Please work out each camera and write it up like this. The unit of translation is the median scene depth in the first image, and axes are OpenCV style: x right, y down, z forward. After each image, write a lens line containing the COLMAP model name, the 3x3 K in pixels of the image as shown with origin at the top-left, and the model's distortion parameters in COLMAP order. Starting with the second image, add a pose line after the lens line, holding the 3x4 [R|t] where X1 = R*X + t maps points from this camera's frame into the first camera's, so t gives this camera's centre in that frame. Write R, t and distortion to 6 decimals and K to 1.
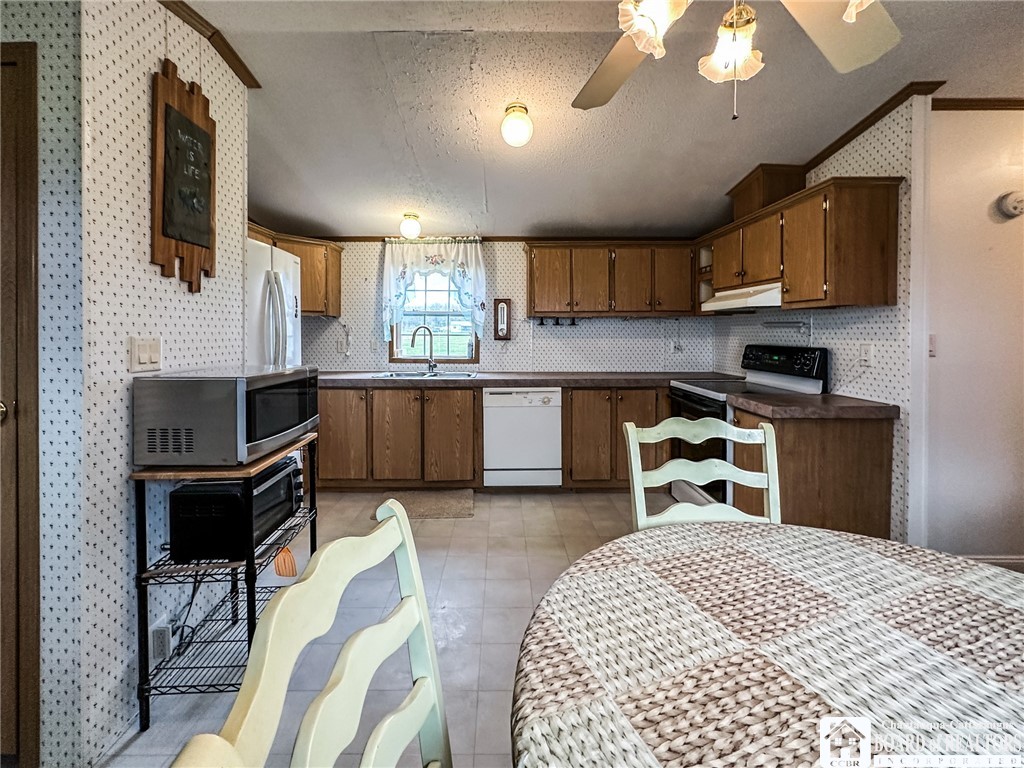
lens RADIAL K [[409.9, 0, 506.5], [0, 409.9, 335.4], [0, 0, 1]] dist [-0.008101, 0.002375]
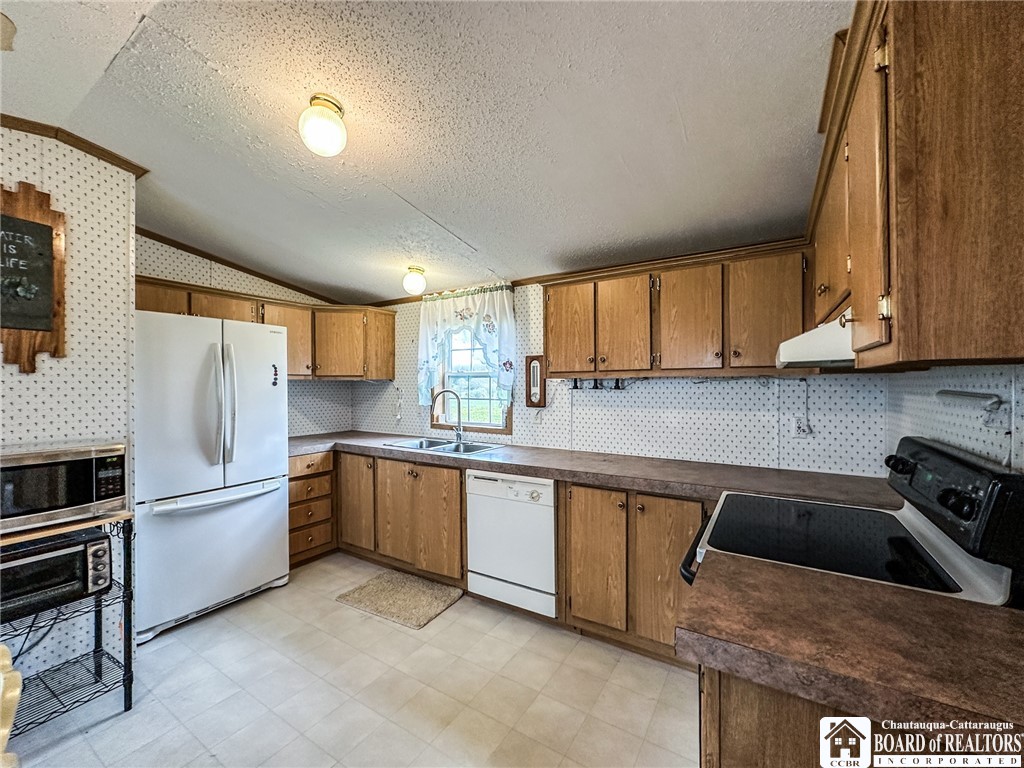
lens RADIAL K [[409.9, 0, 503.6], [0, 409.9, 386.2], [0, 0, 1]] dist [-0.008101, 0.002375]
pose [[0.854049, -0.000640, -0.520192, 0.424873], [-0.001626, 0.999991, -0.003900, -0.032026], [0.520190, 0.004177, 0.854040, 0.347514]]
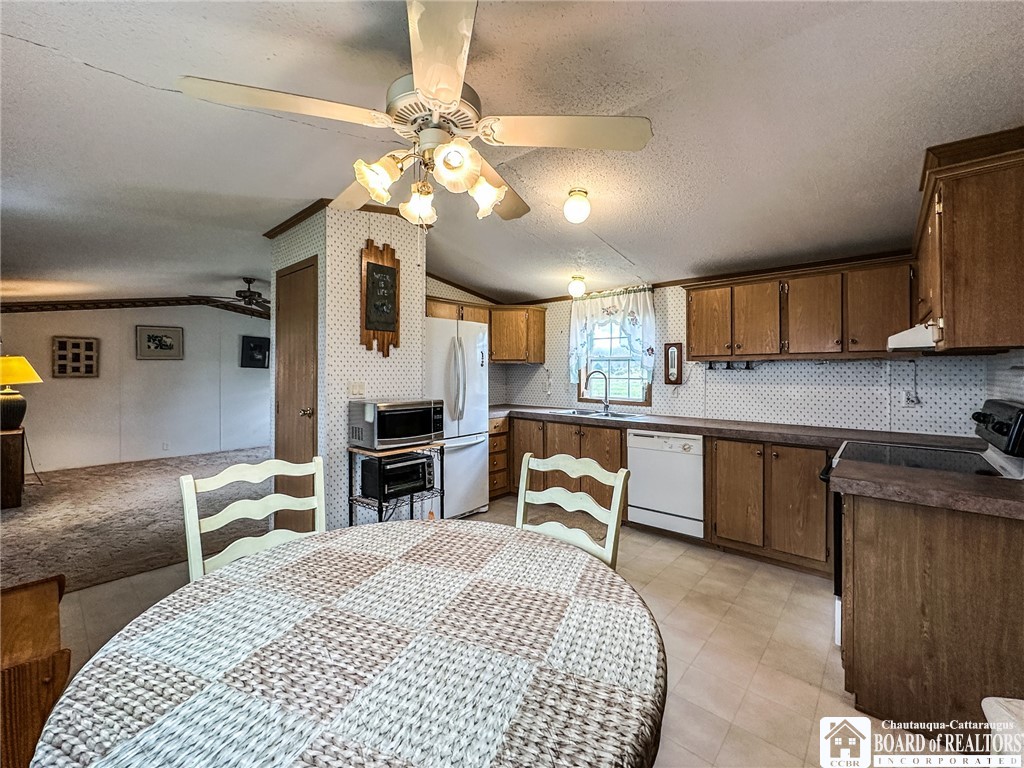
lens RADIAL K [[409.9, 0, 516.3], [0, 409.9, 371.0], [0, 0, 1]] dist [-0.008101, 0.002375]
pose [[0.762489, -0.000057, -0.647002, 0.416893], [-0.005297, 0.999966, -0.006330, -0.015591], [0.646980, 0.008254, 0.762462, -0.012585]]
